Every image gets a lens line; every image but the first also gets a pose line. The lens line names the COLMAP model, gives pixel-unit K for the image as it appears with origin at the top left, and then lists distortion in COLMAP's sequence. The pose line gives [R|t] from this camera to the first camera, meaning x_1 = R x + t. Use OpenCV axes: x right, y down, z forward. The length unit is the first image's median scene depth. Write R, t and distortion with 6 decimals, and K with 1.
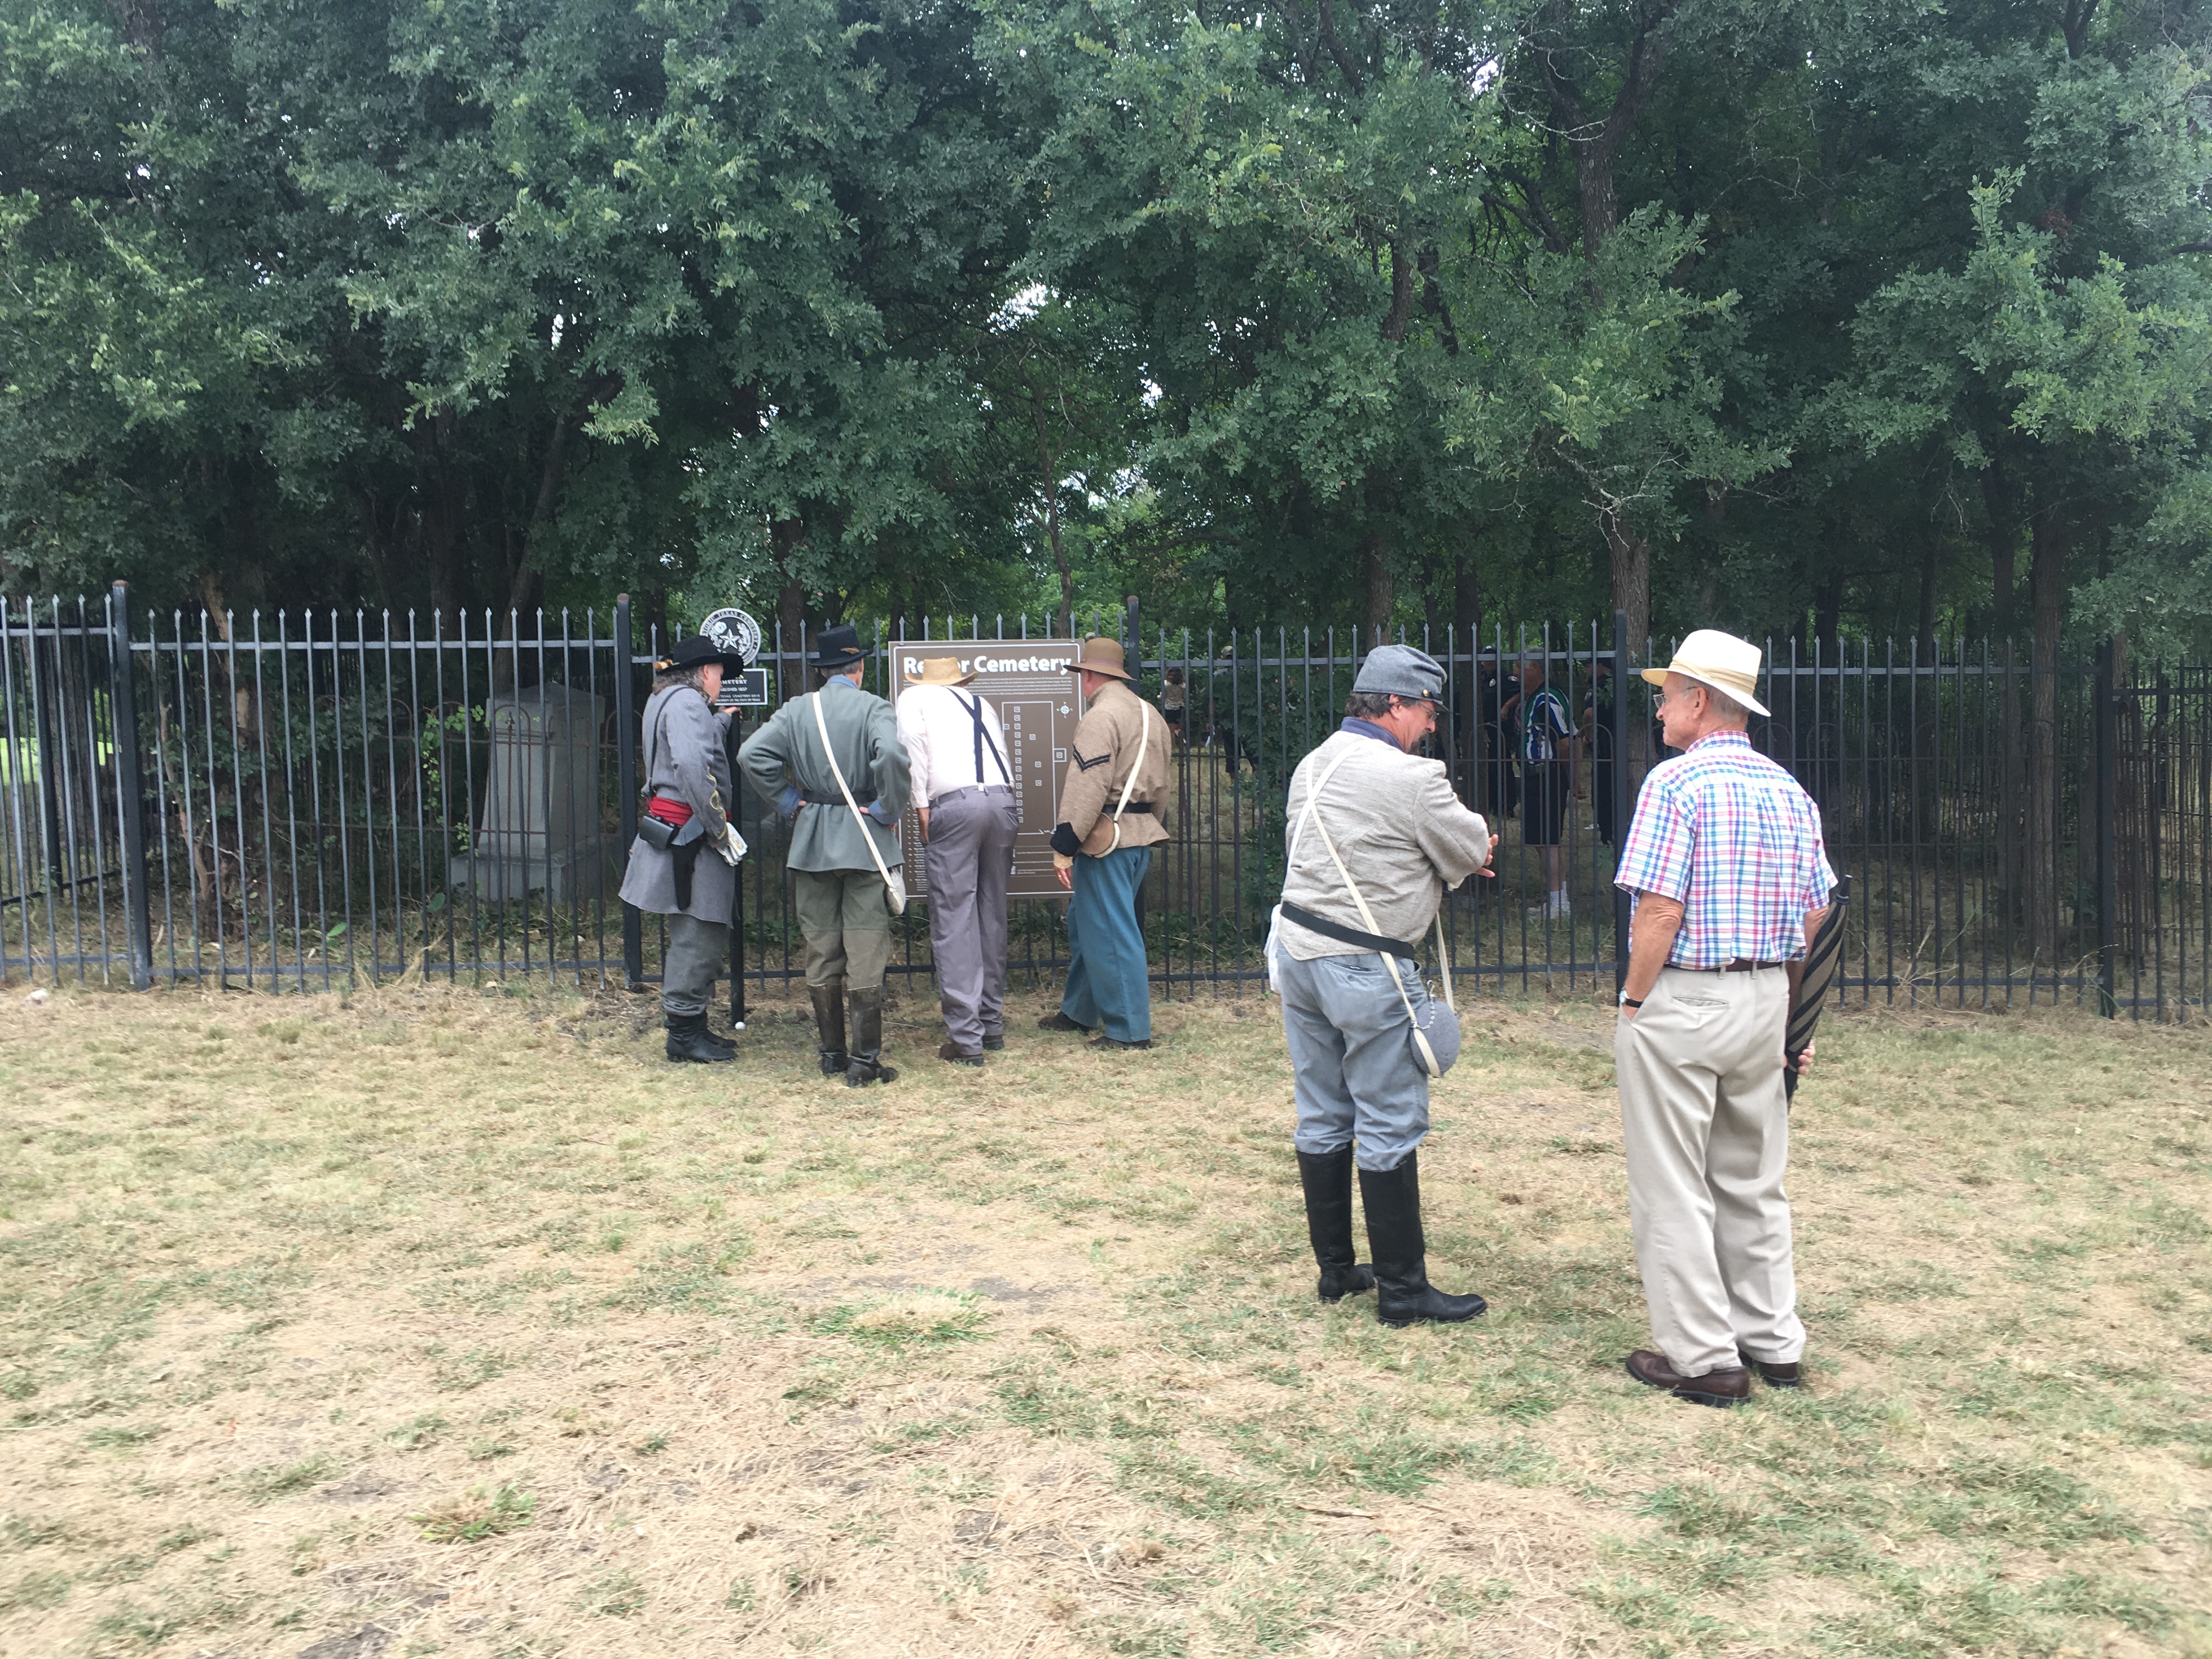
lens RADIAL K [[1834.0, 0, 1091.2], [0, 1834.0, 839.6], [0, 0, 1]] dist [0.082148, -0.044246]
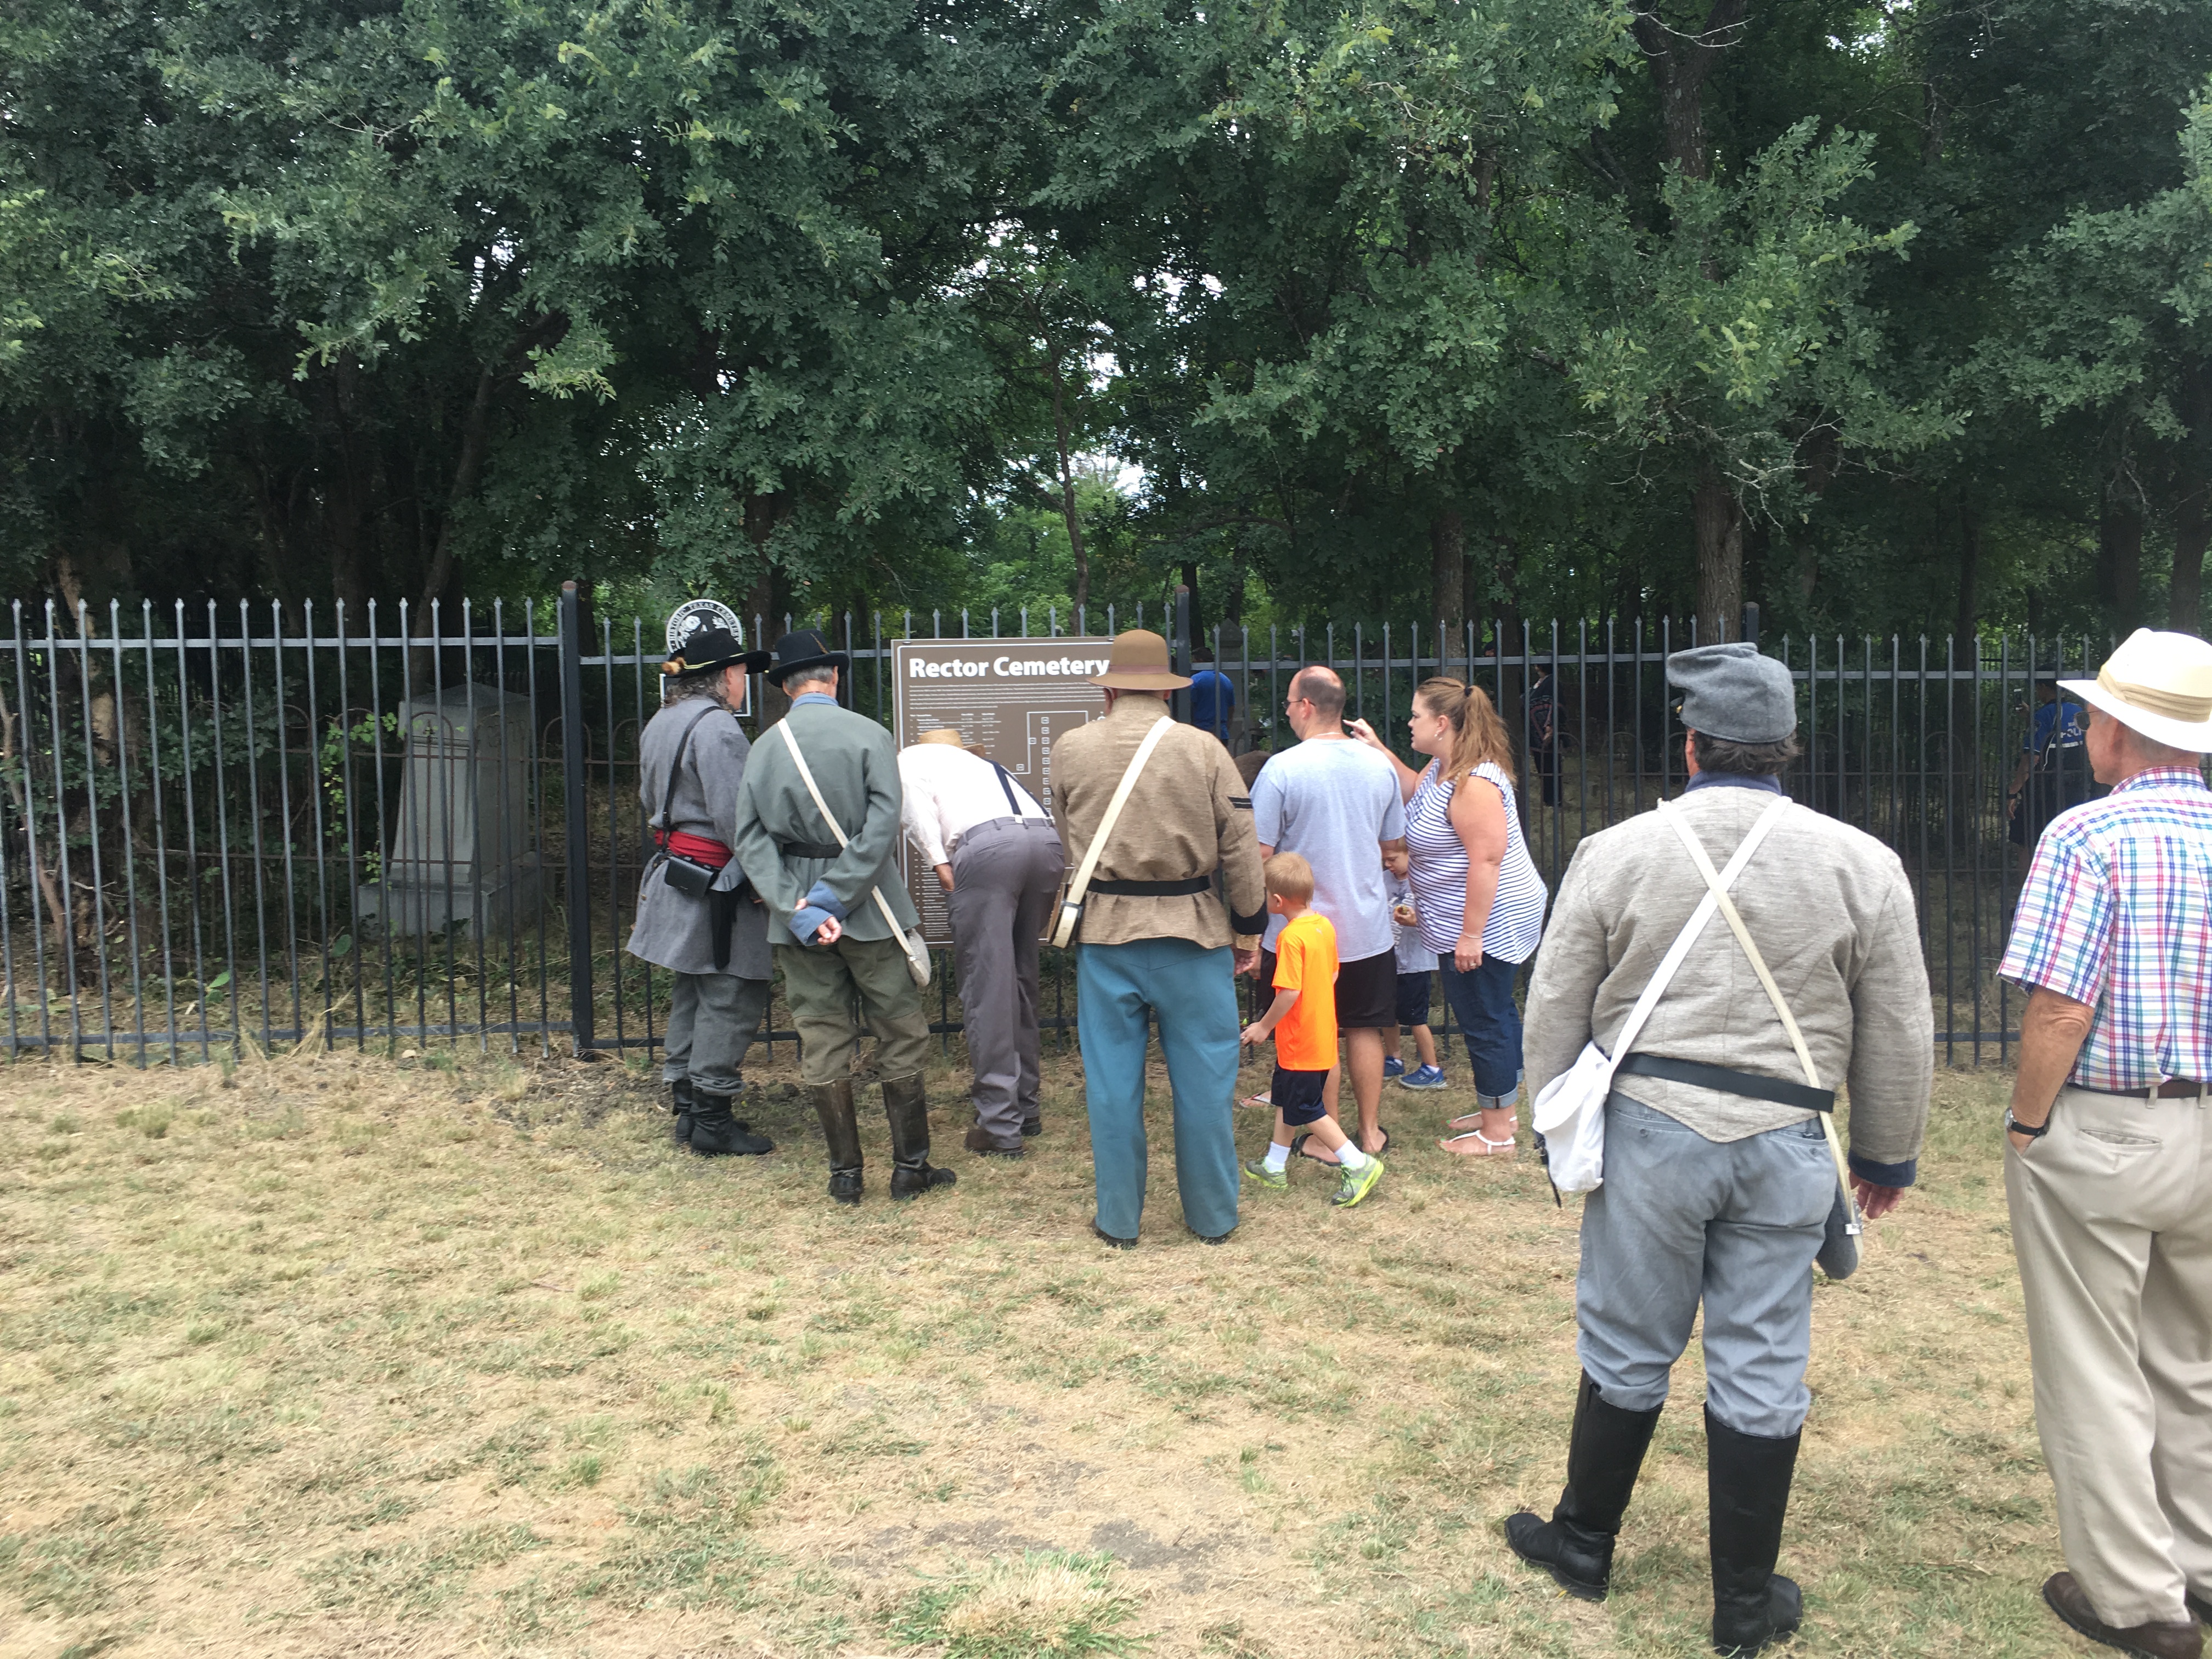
lens RADIAL K [[1833.2, 0, 1104.0], [0, 1833.2, 845.0], [0, 0, 1]] dist [0.091371, -0.095038]
pose [[0.998805, -0.005030, 0.048606, -0.057534], [0.004680, 0.999962, 0.007309, -0.021186], [-0.048641, -0.007073, 0.998791, 0.168176]]
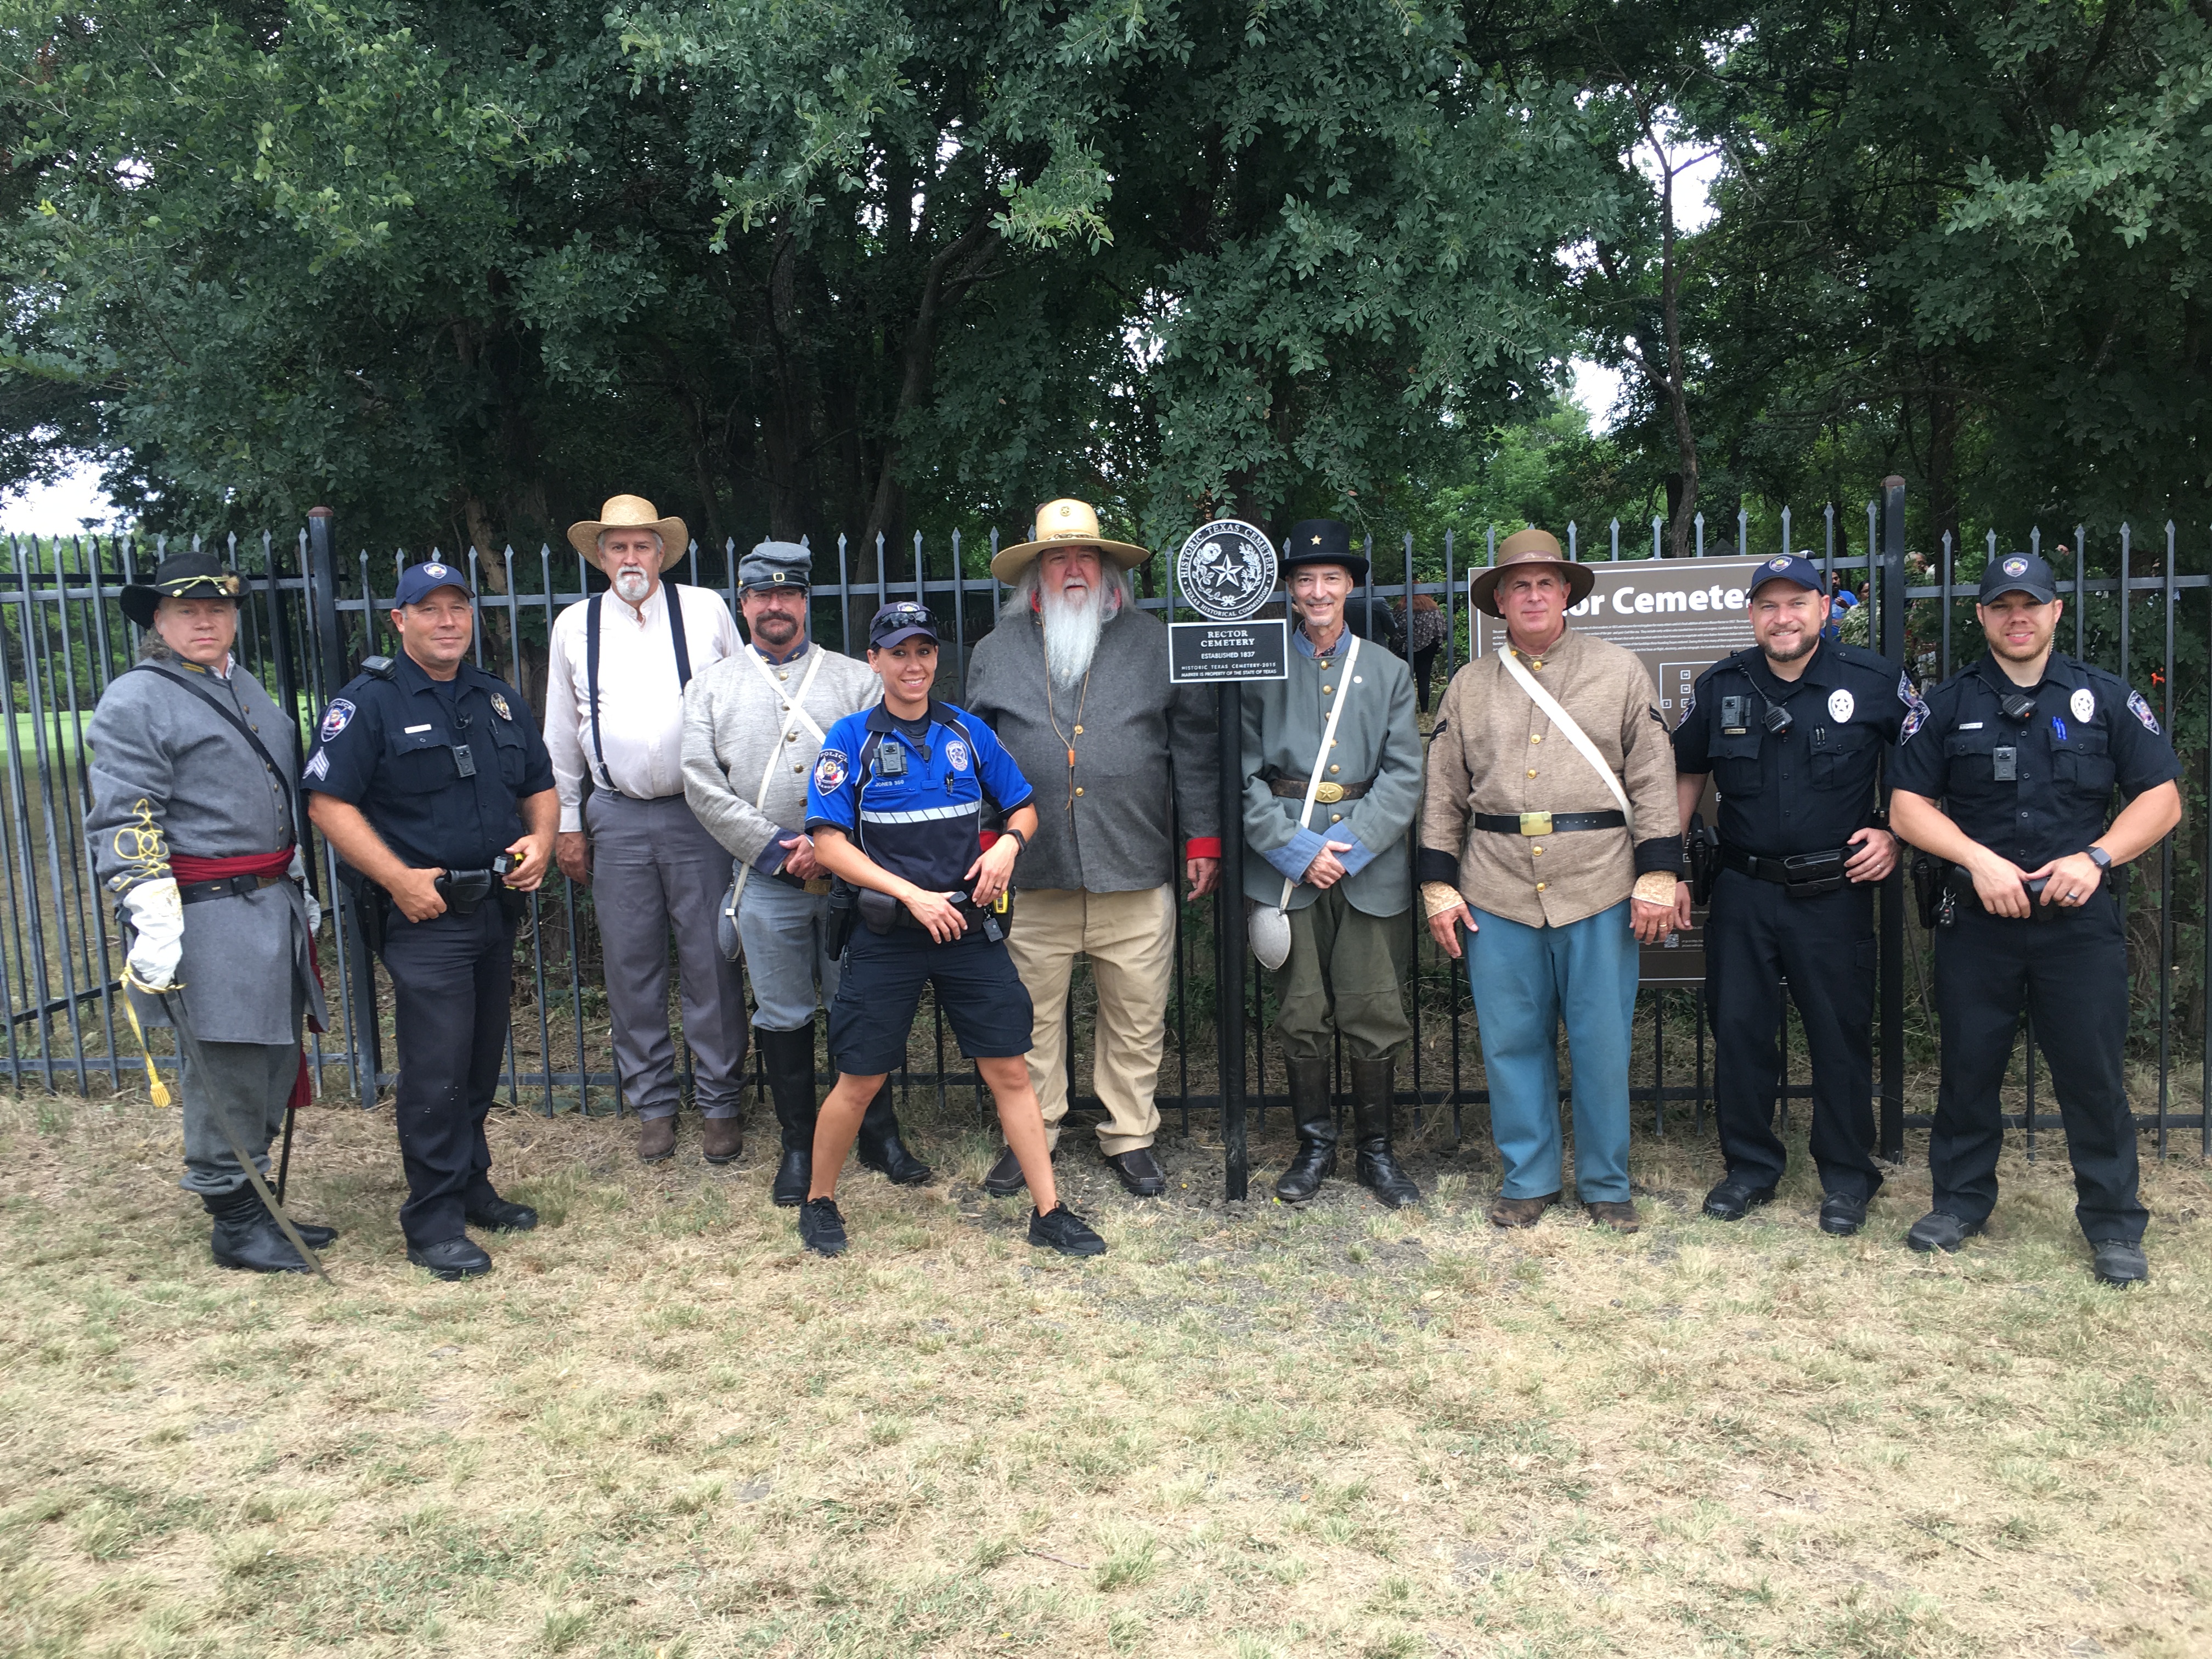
lens RADIAL K [[1833.2, 0, 1140.9], [0, 1833.2, 821.3], [0, 0, 1]] dist [0.091371, -0.095038]
pose [[0.988301, -0.004161, -0.152461, -0.131453], [0.008471, 0.999582, 0.027631, -0.043731], [0.152282, -0.028599, 0.987923, 0.398227]]
